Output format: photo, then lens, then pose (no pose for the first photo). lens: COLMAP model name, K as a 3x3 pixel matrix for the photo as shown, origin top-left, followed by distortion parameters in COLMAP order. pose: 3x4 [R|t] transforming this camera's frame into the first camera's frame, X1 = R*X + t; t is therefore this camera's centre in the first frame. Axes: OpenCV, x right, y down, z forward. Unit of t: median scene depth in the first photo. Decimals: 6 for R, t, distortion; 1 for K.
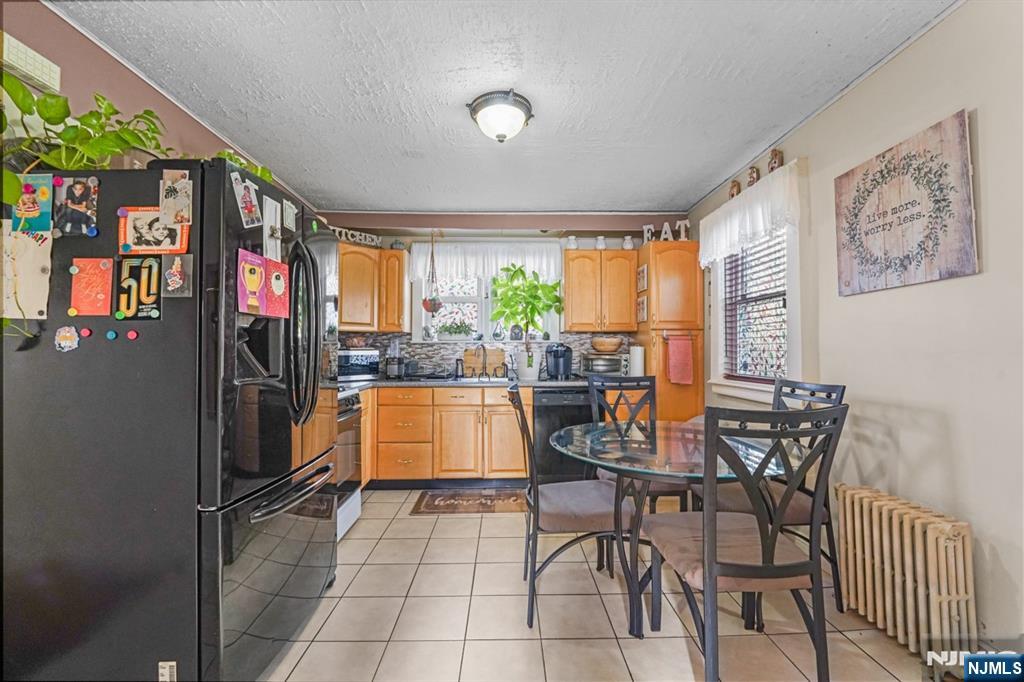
lens RADIAL K [[420.0, 0, 506.3], [0, 420.0, 340.4], [0, 0, 1]] dist [-0.014817, -0.000456]
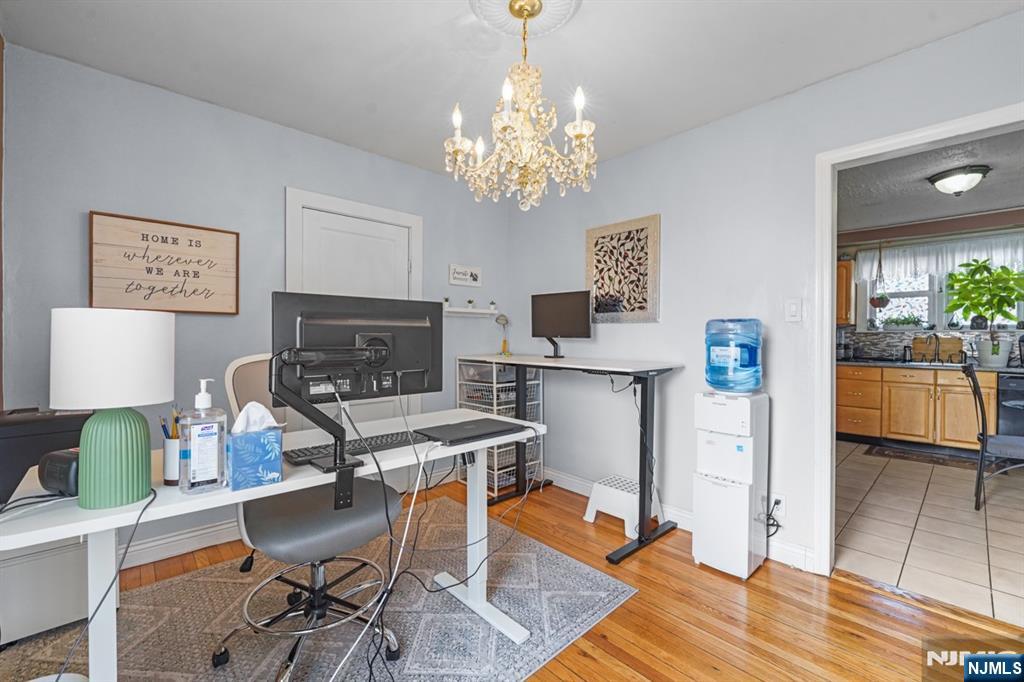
lens RADIAL K [[420.0, 0, 506.3], [0, 420.0, 340.4], [0, 0, 1]] dist [-0.014817, -0.000456]
pose [[0.661261, 0.012431, -0.750053, 0.017671], [0.015426, 0.999426, 0.030163, -0.027680], [0.749997, -0.031516, 0.660690, -0.715369]]
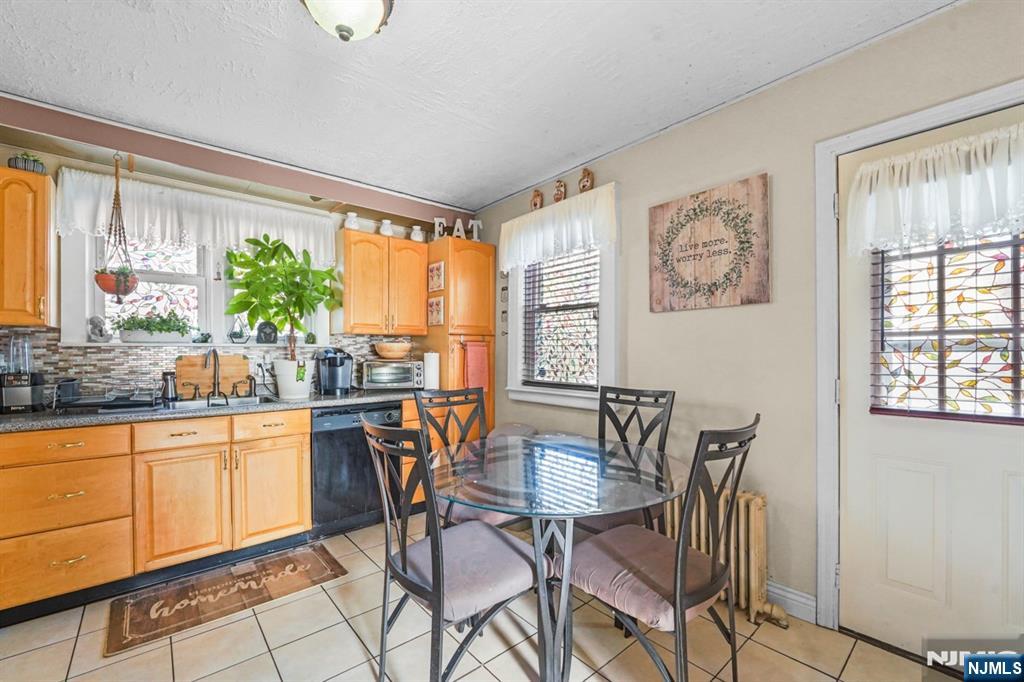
lens RADIAL K [[427.7, 0, 513.0], [0, 427.7, 356.2], [0, 0, 1]] dist [-0.001381, -0.007106]
pose [[0.765193, -0.005647, 0.643776, -0.148556], [-0.016639, 0.999454, 0.028545, -0.007369], [-0.643585, -0.032554, 0.764682, 0.201729]]
